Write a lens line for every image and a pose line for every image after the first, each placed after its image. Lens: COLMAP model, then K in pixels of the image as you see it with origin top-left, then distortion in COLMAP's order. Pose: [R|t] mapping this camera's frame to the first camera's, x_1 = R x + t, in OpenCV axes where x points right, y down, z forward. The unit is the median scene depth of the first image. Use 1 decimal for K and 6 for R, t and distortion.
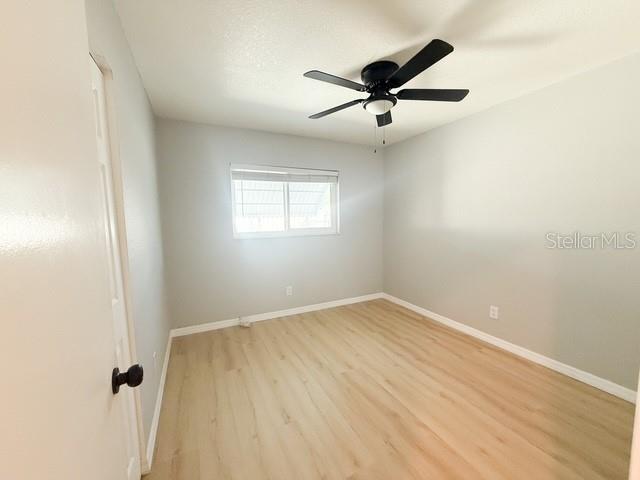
lens RADIAL K [[254.6, 0, 318.8], [0, 254.6, 241.0], [0, 0, 1]] dist [0.000204, -0.000038]
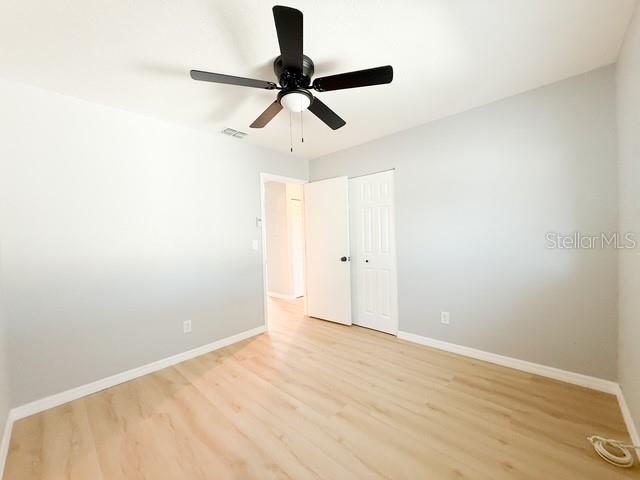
lens RADIAL K [[254.6, 0, 318.8], [0, 254.6, 241.0], [0, 0, 1]] dist [0.000204, -0.000038]
pose [[-0.934736, 0.058367, -0.350518, 0.466594], [0.009467, 0.990158, 0.139631, -0.149130], [0.355218, 0.127200, -0.926089, 1.780128]]
